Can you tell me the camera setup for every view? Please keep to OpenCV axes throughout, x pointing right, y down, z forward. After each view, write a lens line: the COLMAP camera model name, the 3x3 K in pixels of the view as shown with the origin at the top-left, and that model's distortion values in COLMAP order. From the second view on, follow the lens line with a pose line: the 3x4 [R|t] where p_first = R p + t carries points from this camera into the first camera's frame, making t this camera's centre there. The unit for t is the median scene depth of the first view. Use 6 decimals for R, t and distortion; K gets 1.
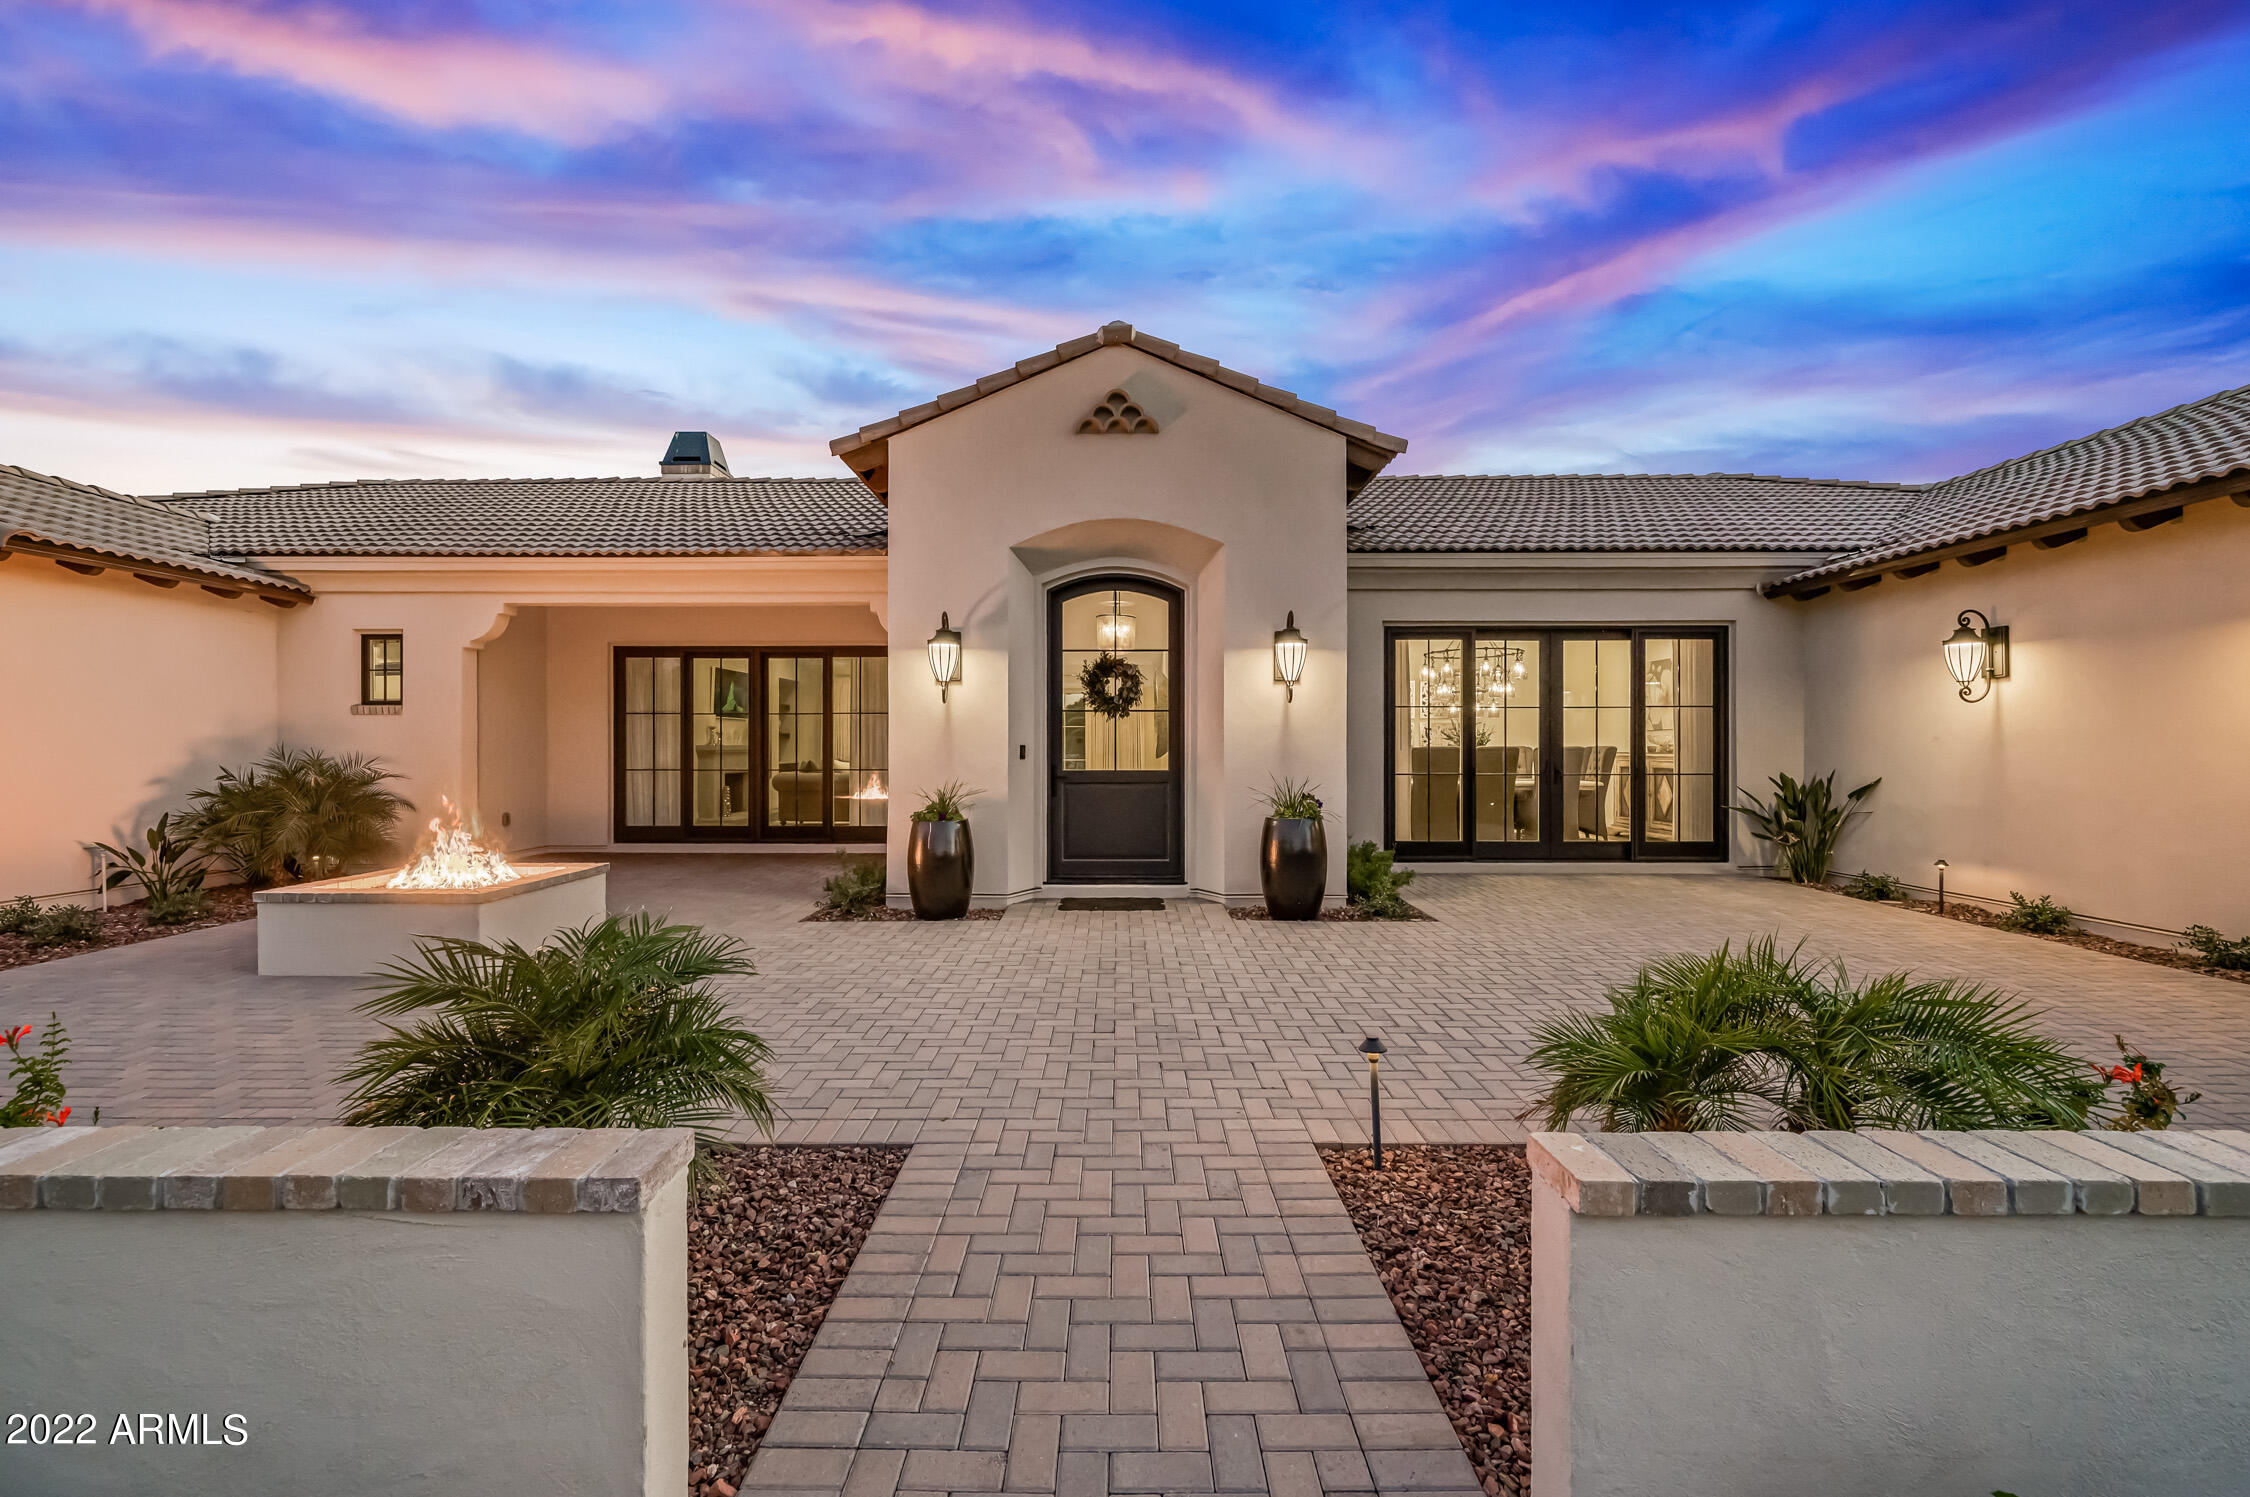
lens RADIAL K [[902.5, 0, 1125.0], [0, 902.5, 748.5], [0, 0, 1]] dist [0.001361, -0.000335]
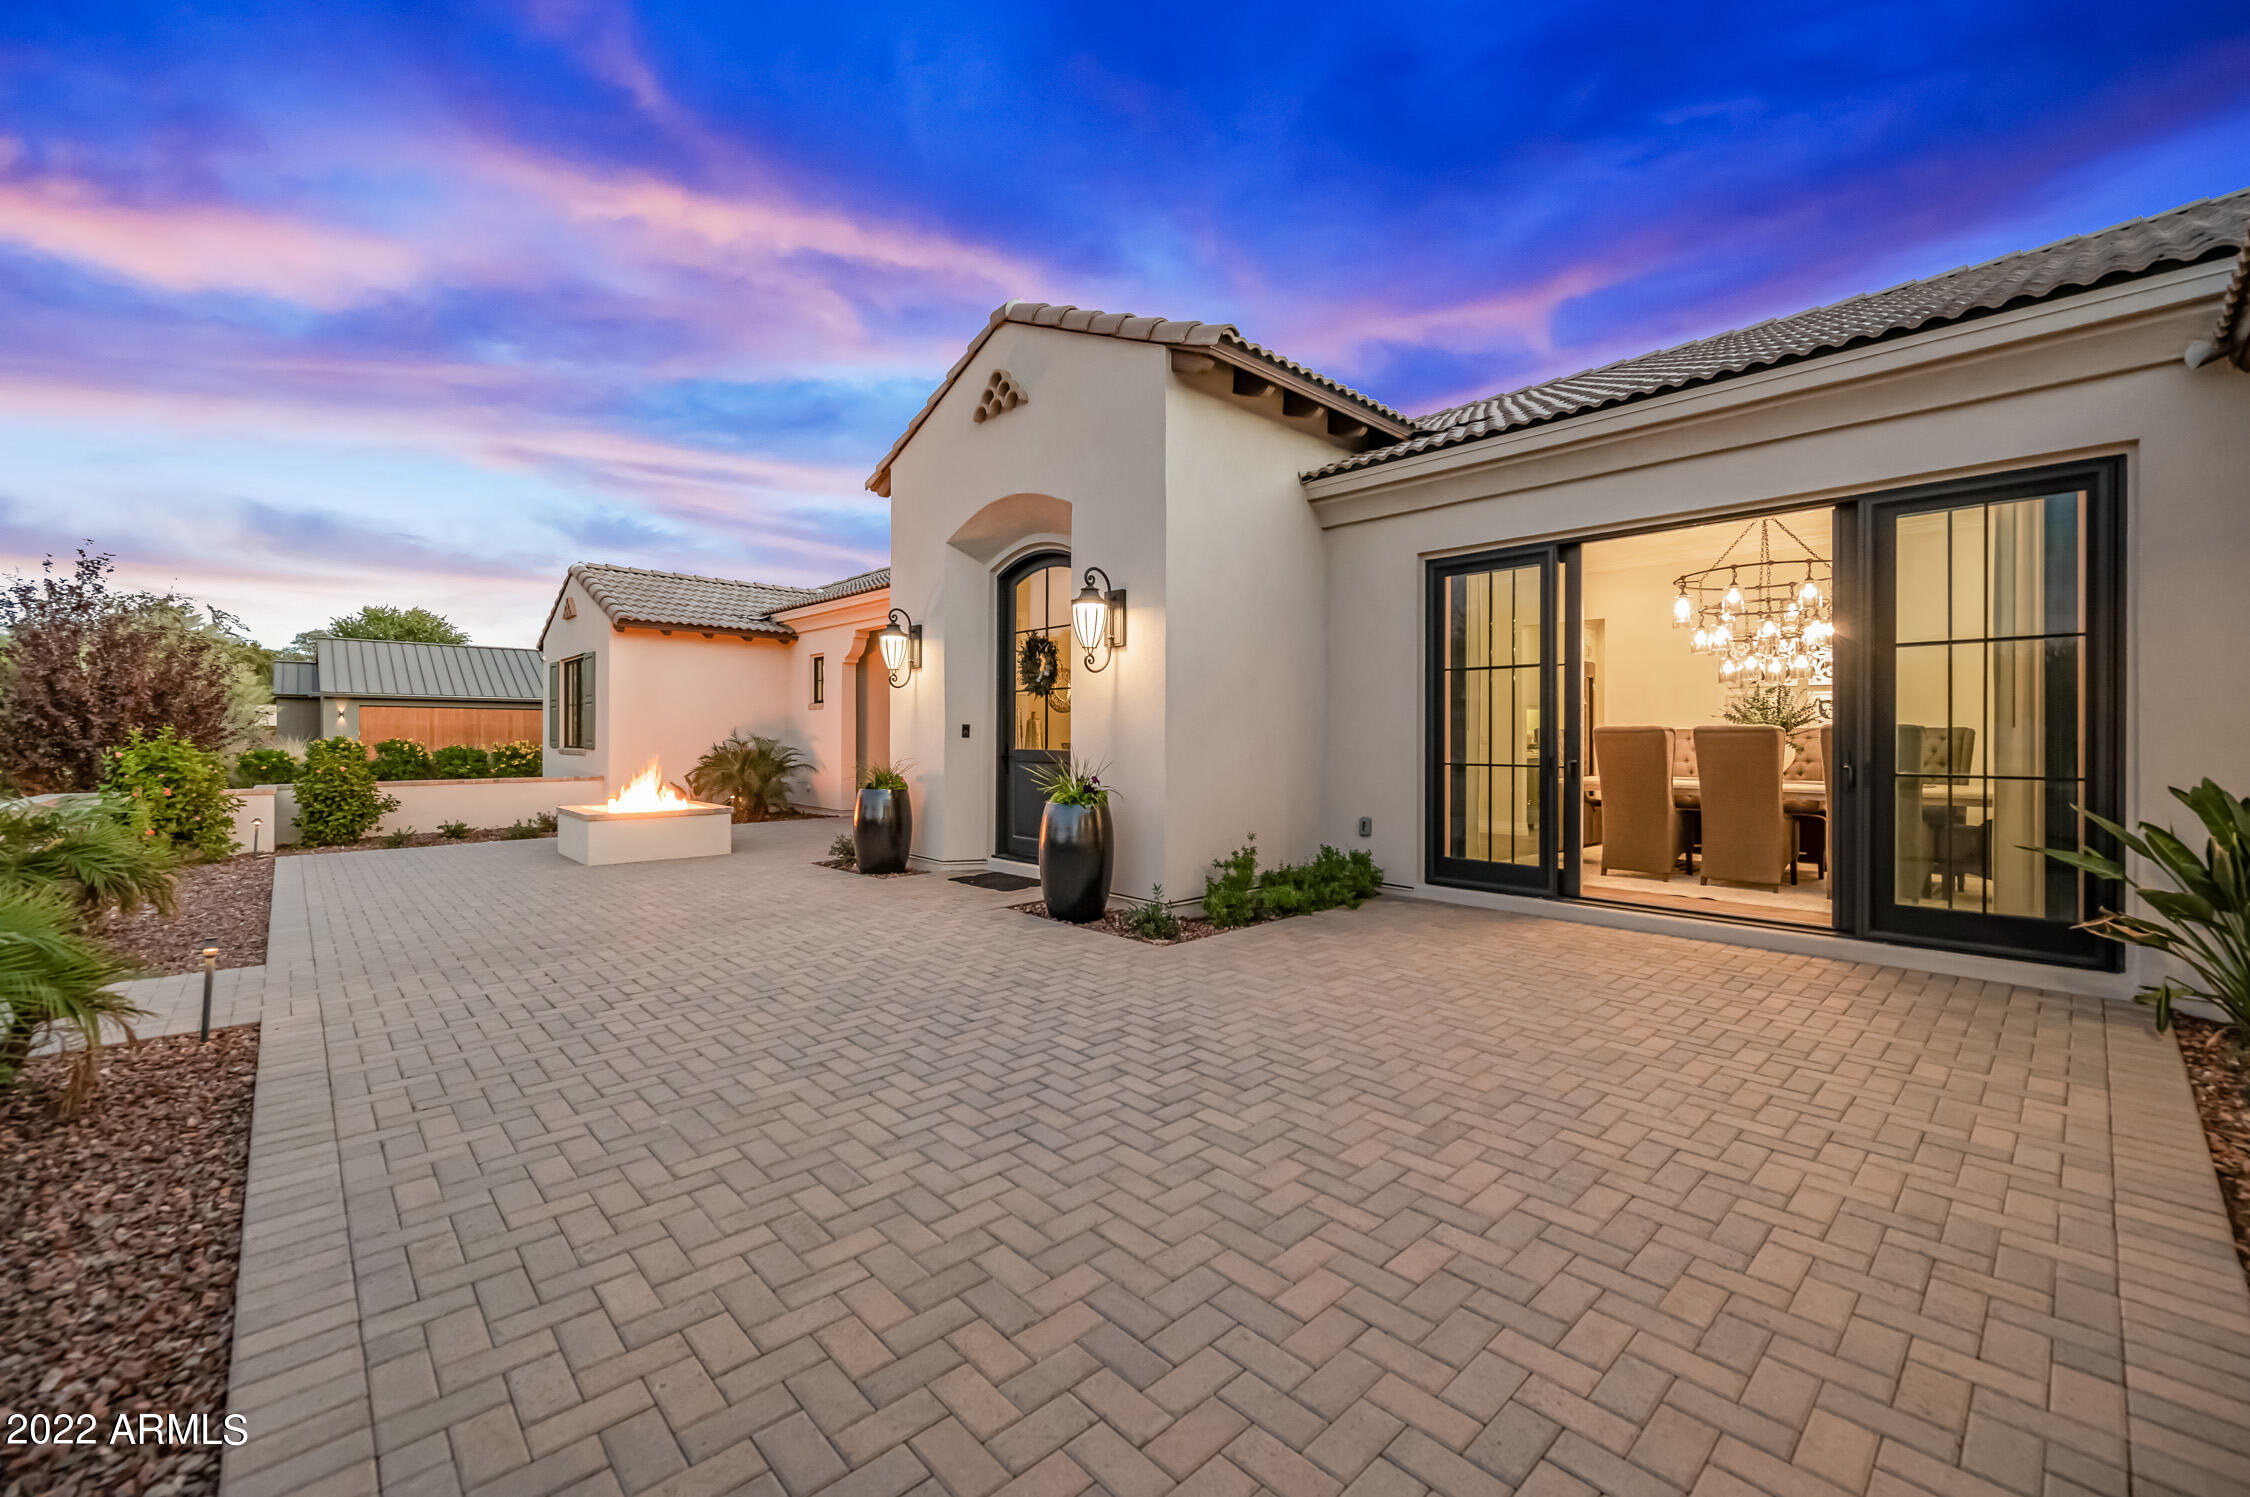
lens RADIAL K [[902.5, 0, 1125.0], [0, 902.5, 748.5], [0, 0, 1]] dist [0.001361, -0.000335]
pose [[0.694881, 0.008375, -0.719076, 0.791089], [-0.005497, 0.999965, 0.006334, 0.016454], [0.719103, -0.000449, 0.694903, 0.389173]]
